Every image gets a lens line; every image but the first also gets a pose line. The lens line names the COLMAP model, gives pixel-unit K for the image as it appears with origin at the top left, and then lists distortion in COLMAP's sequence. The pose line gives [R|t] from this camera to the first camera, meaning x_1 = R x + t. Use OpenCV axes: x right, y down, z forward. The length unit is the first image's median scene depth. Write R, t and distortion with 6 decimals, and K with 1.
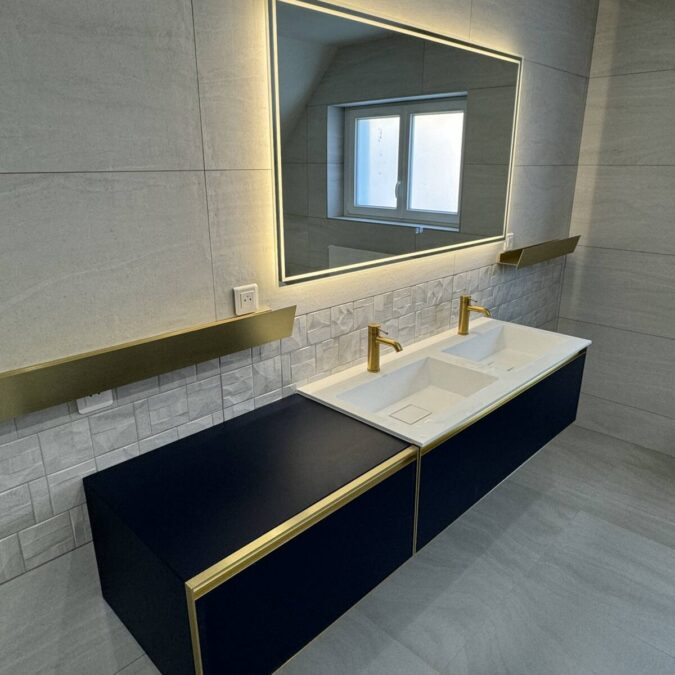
lens RADIAL K [[529.7, 0, 337.5], [0, 529.7, 337.5], [0, 0, 1]] dist [-0.005152, -0.003793]
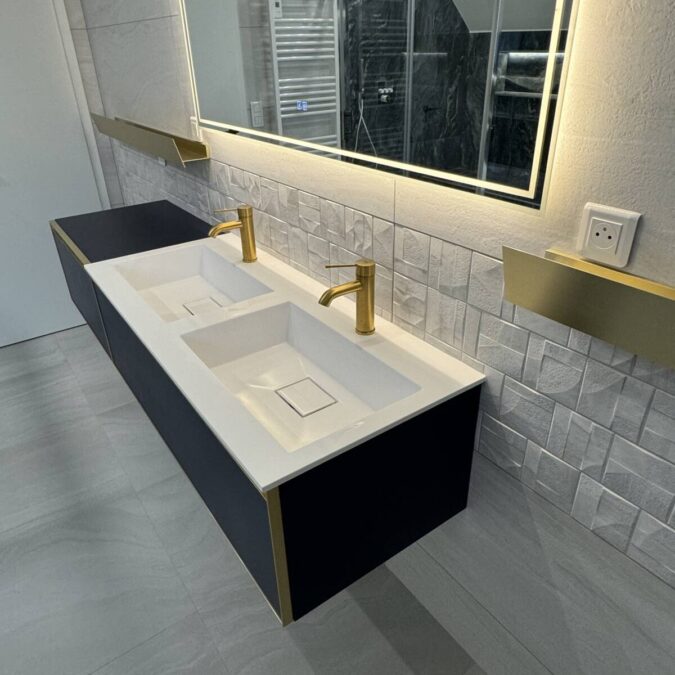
lens RADIAL K [[529.7, 0, 337.5], [0, 529.7, 337.5], [0, 0, 1]] dist [-0.005152, -0.003793]
pose [[-0.172467, 0.480718, -0.859747, 0.749340], [-0.297788, 0.806539, 0.510703, -0.284628], [0.938924, 0.344102, 0.004051, 1.020274]]
